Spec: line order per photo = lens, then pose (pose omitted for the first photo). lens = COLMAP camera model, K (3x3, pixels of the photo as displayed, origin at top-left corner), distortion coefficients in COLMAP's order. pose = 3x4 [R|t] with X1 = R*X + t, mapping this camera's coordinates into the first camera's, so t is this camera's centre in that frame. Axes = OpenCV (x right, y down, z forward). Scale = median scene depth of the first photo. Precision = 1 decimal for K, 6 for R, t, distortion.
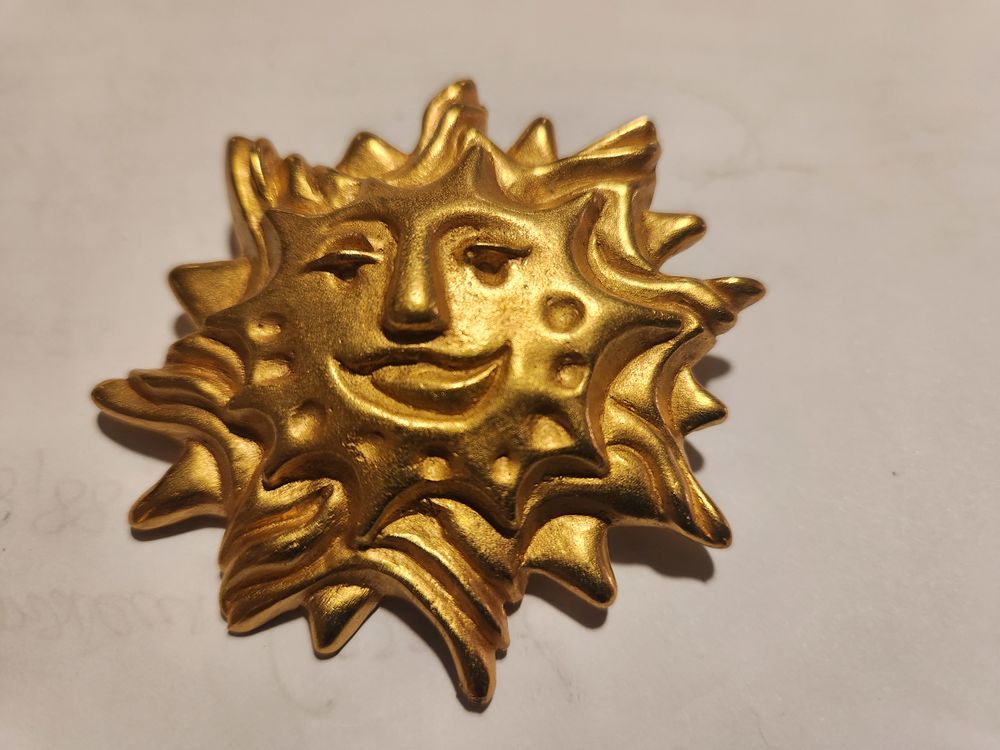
lens RADIAL K [[713.3, 0, 511.1], [0, 713.3, 376.0], [0, 0, 1]] dist [-0.031390, -0.001993]
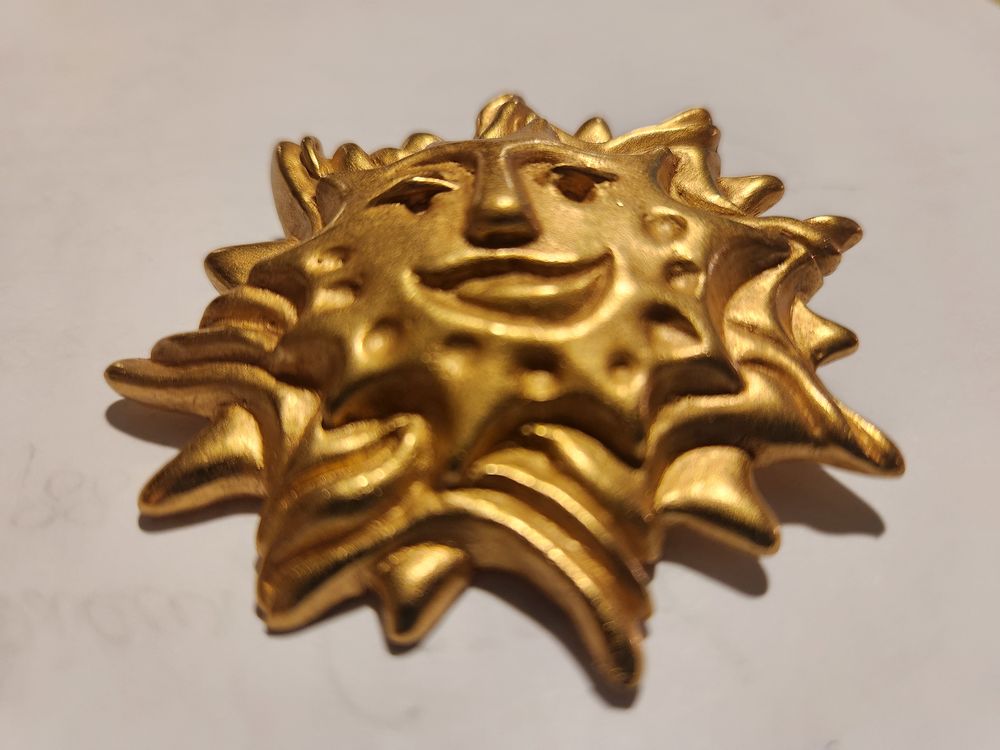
lens RADIAL K [[713.3, 0, 511.1], [0, 713.3, 376.0], [0, 0, 1]] dist [-0.031390, -0.001993]
pose [[0.998029, -0.050315, 0.037495, -0.161123], [0.059625, 0.946621, -0.316787, 0.359096], [-0.019555, 0.318399, 0.947755, 0.216822]]
